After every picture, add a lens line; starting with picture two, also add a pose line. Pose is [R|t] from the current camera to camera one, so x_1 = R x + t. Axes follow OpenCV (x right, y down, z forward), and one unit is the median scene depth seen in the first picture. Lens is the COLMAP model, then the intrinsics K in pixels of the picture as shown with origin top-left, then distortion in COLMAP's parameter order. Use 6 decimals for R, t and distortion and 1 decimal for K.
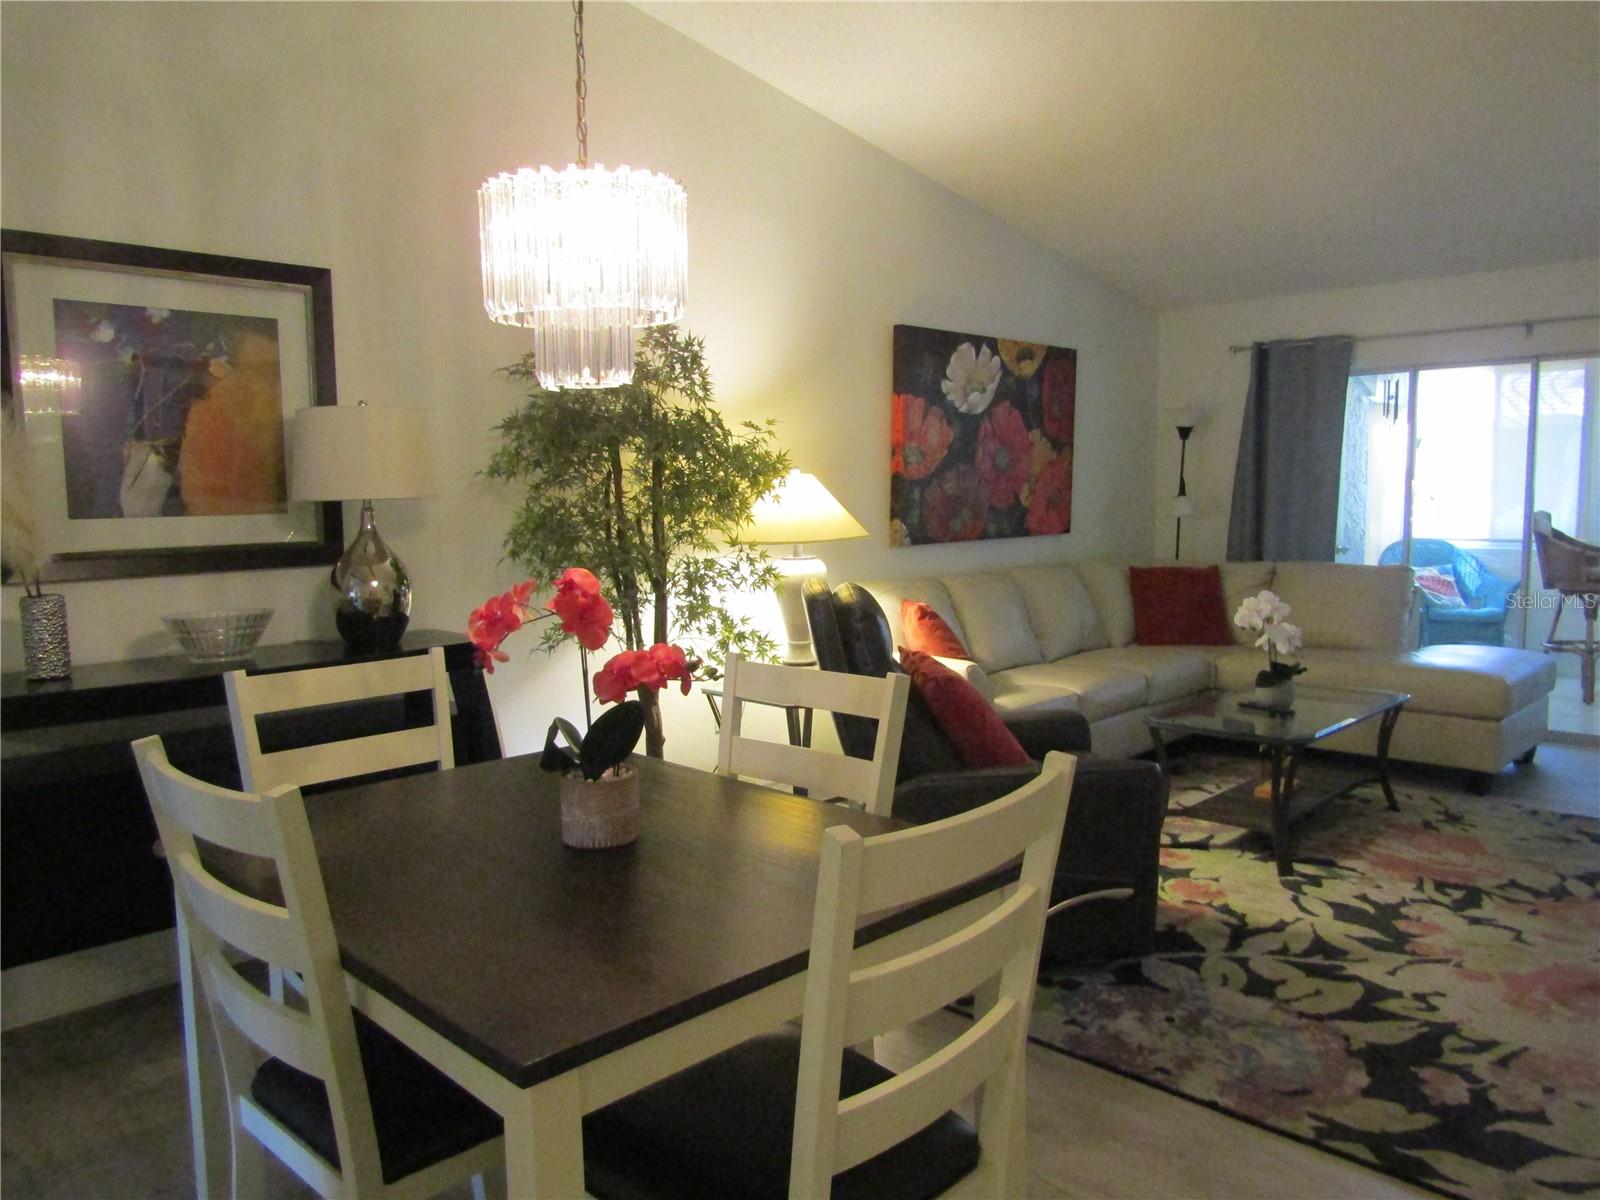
lens RADIAL K [[1148.5, 0, 805.1], [0, 1148.5, 599.6], [0, 0, 1]] dist [-0.002313, 0.002726]
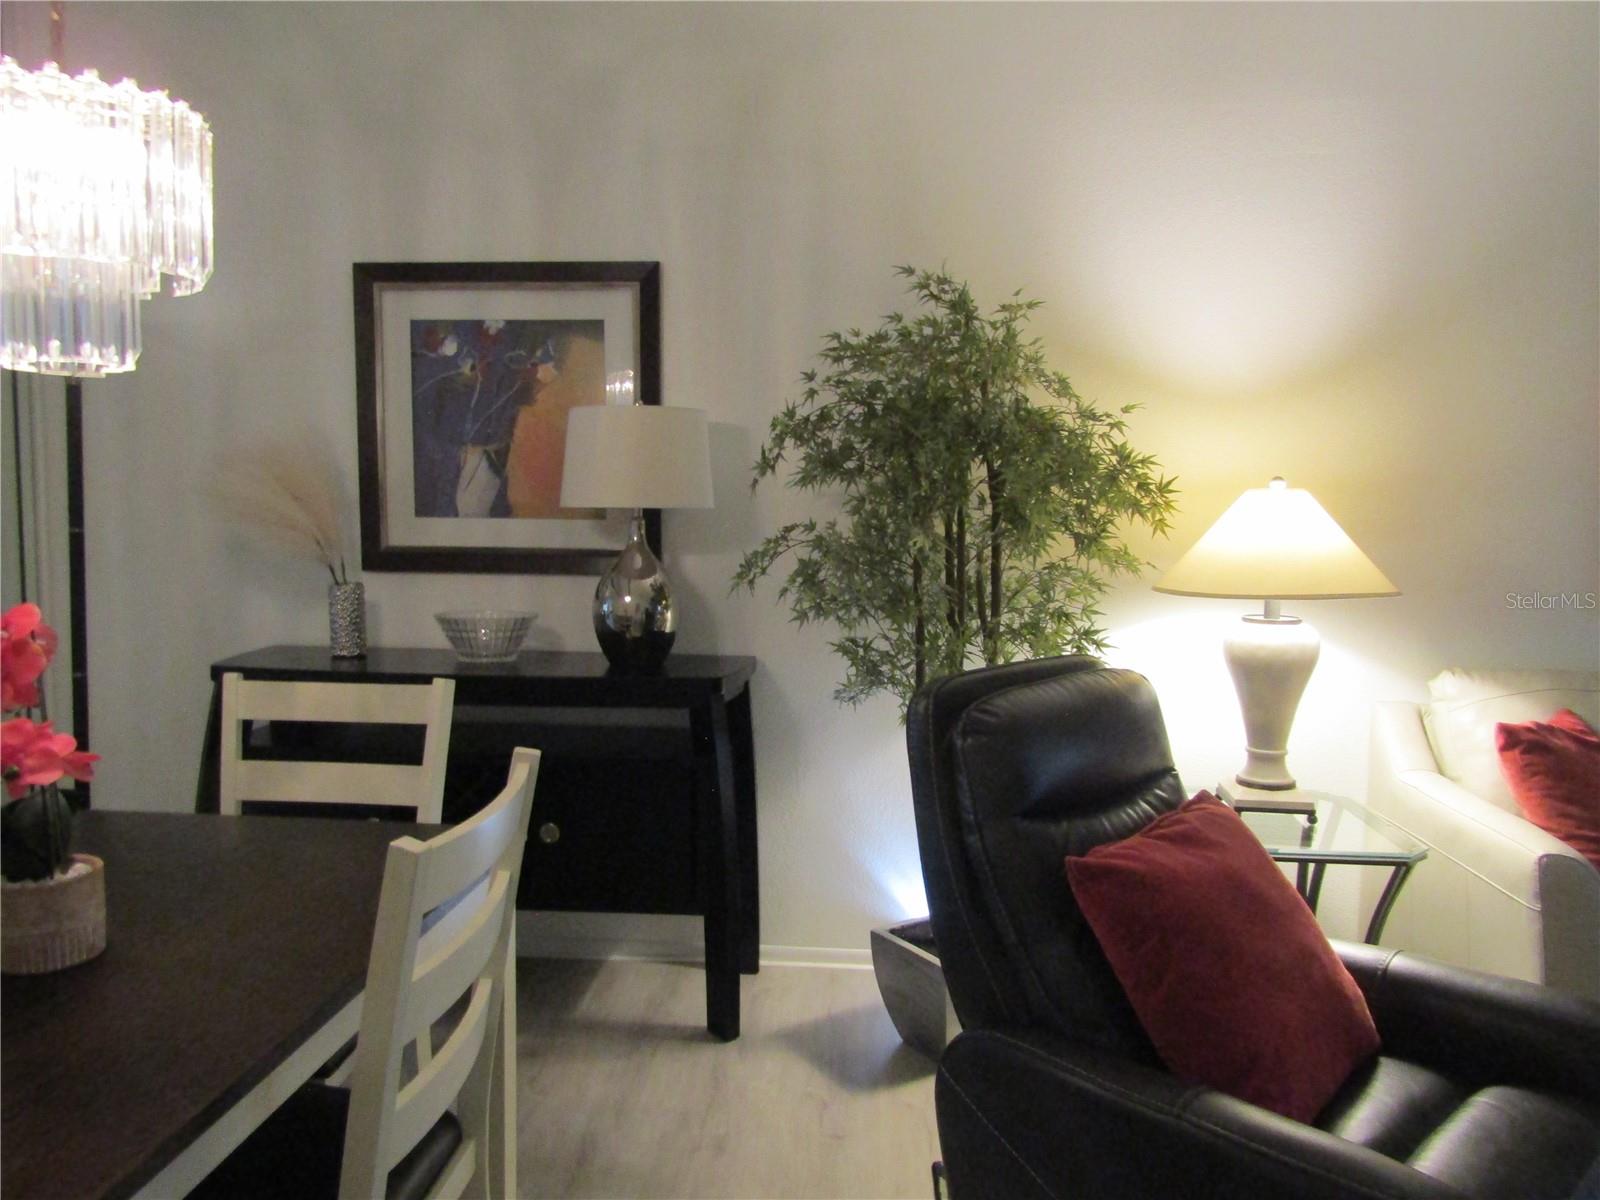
lens RADIAL K [[1148.5, 0, 791.4], [0, 1148.5, 602.6], [0, 0, 1]] dist [-0.002313, 0.002726]
pose [[0.645477, 0.092664, -0.758137, 0.301738], [-0.095754, 0.994599, 0.040041, -0.044939], [0.757753, 0.046749, 0.650864, 0.372116]]
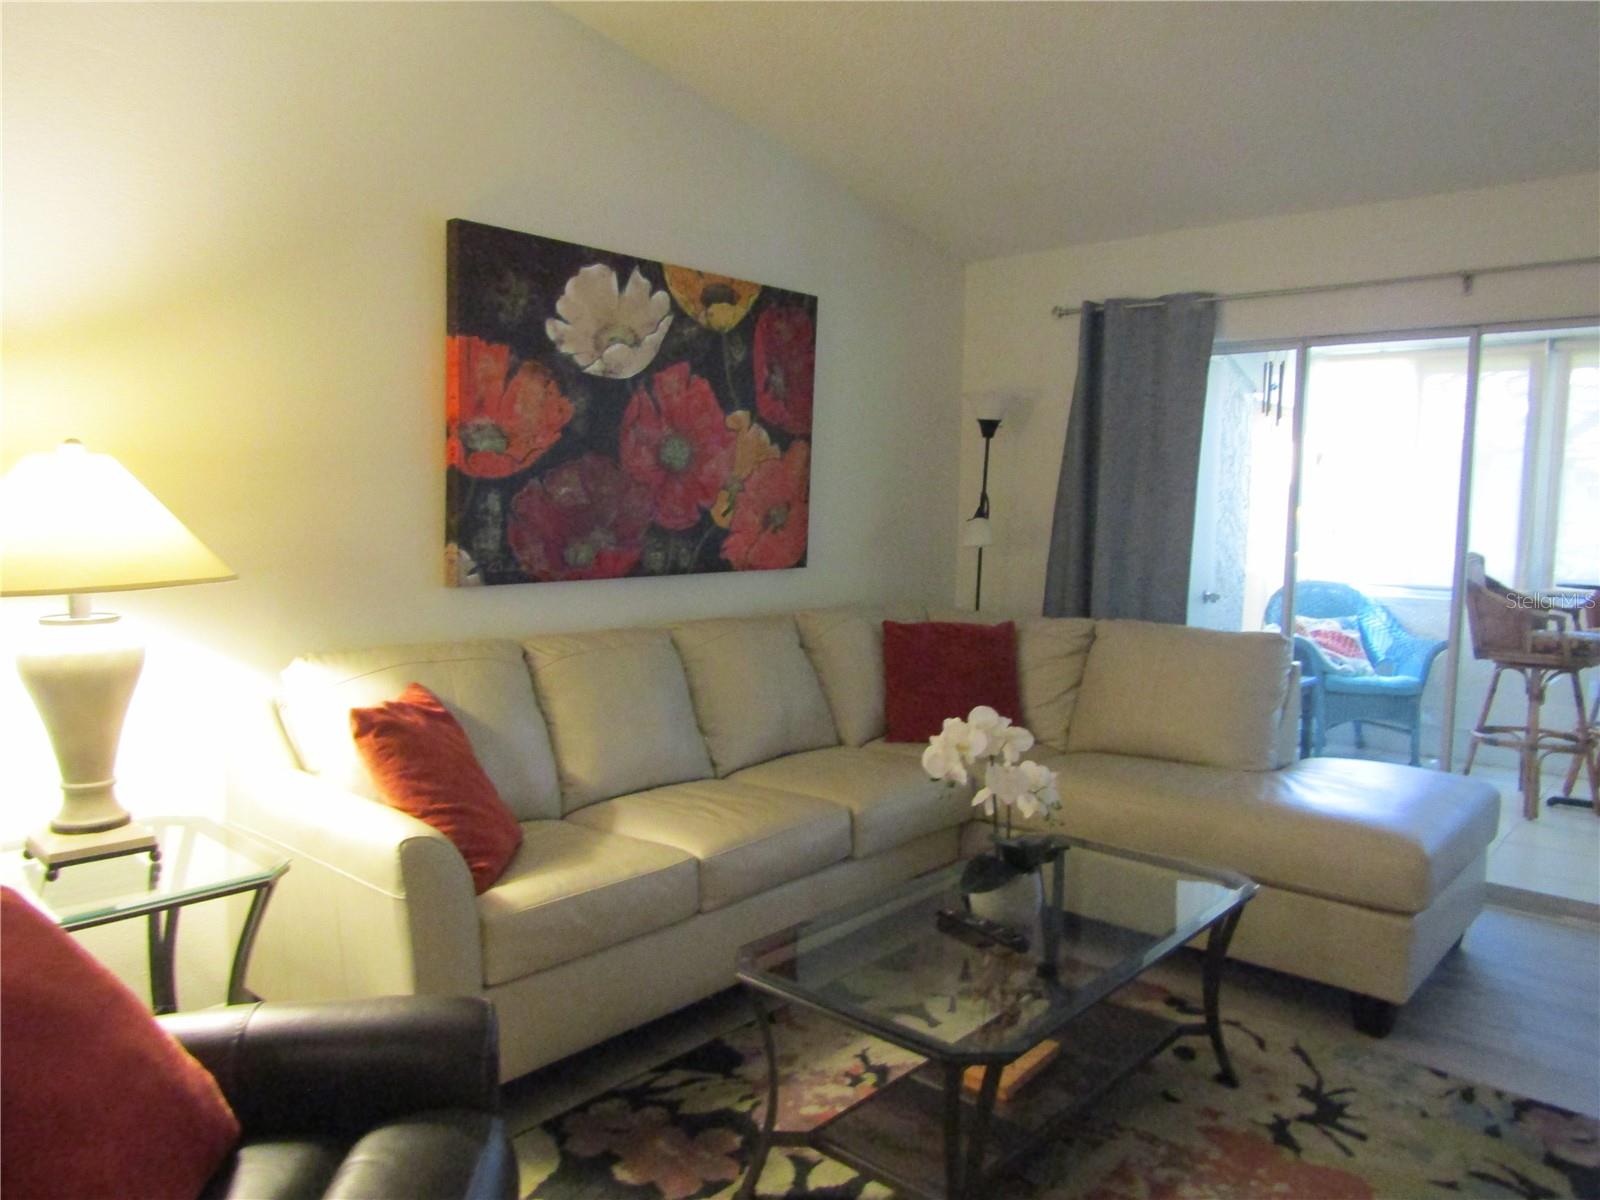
lens RADIAL K [[1148.5, 0, 799.1], [0, 1148.5, 600.2], [0, 0, 1]] dist [-0.002313, 0.002726]
pose [[0.998308, 0.027017, 0.051497, 0.280881], [-0.026621, 0.999611, -0.008359, -0.047881], [-0.051703, 0.006974, 0.998638, 0.468120]]
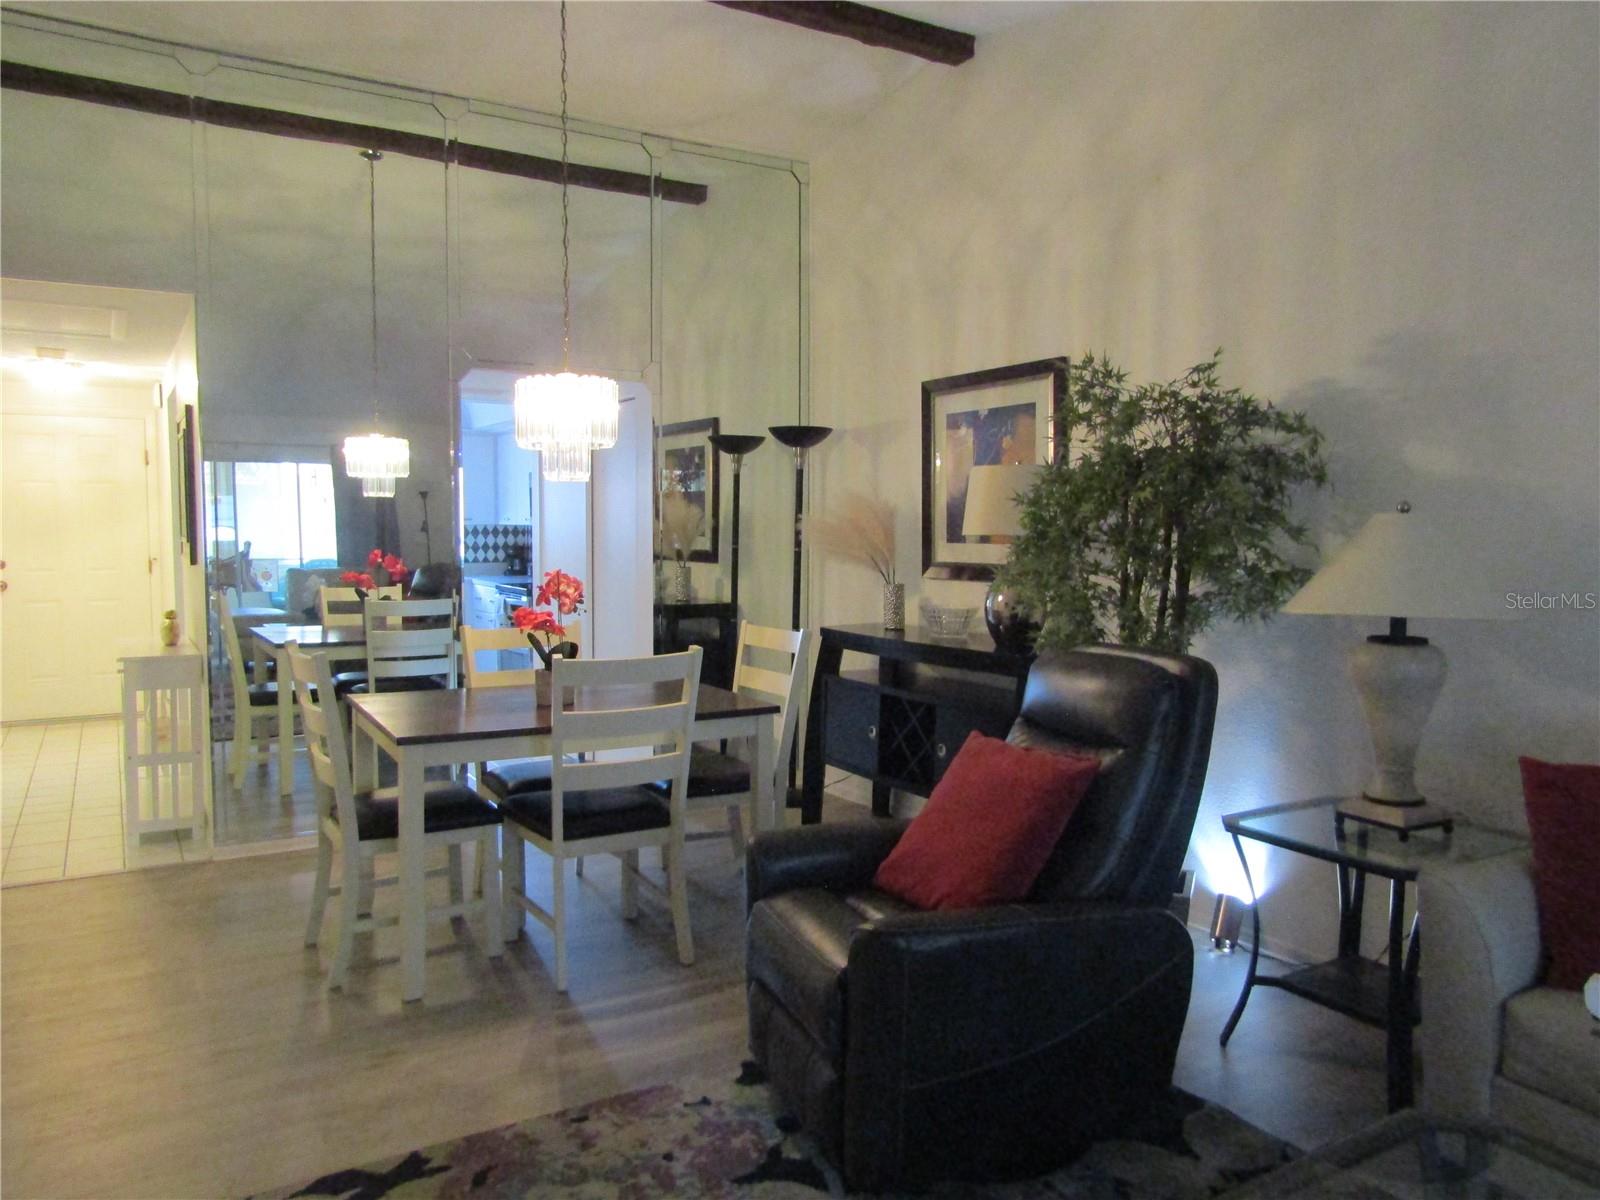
lens RADIAL K [[1148.5, 0, 804.3], [0, 1148.5, 597.0], [0, 0, 1]] dist [-0.002313, 0.002726]
pose [[-0.255374, 0.074263, -0.963986, 0.709932], [-0.091181, 0.990752, 0.100480, -0.094909], [0.962533, 0.113557, -0.246241, 0.821780]]
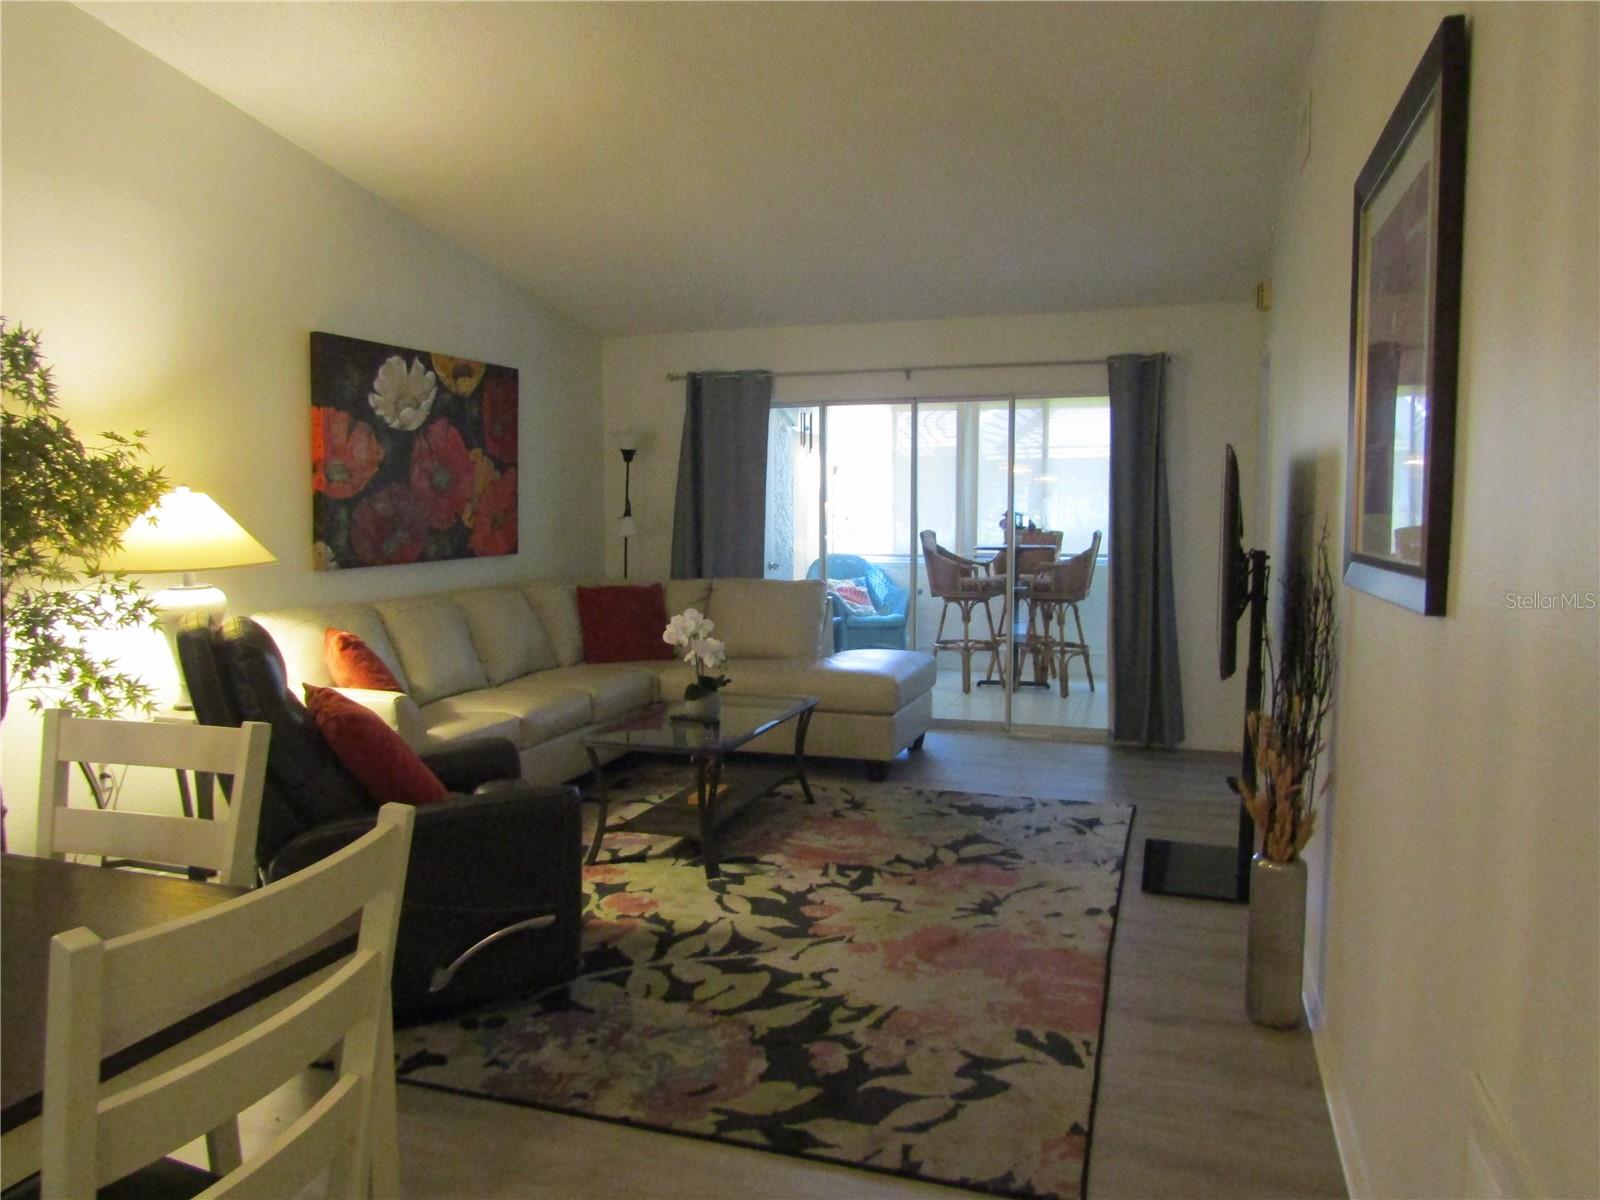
lens RADIAL K [[1148.5, 0, 803.0], [0, 1148.5, 595.6], [0, 0, 1]] dist [-0.002313, 0.002726]
pose [[0.903379, -0.025616, 0.428077, 0.041407], [0.033089, 0.999402, -0.010026, -0.005471], [-0.427564, 0.023223, 0.903687, 0.000906]]
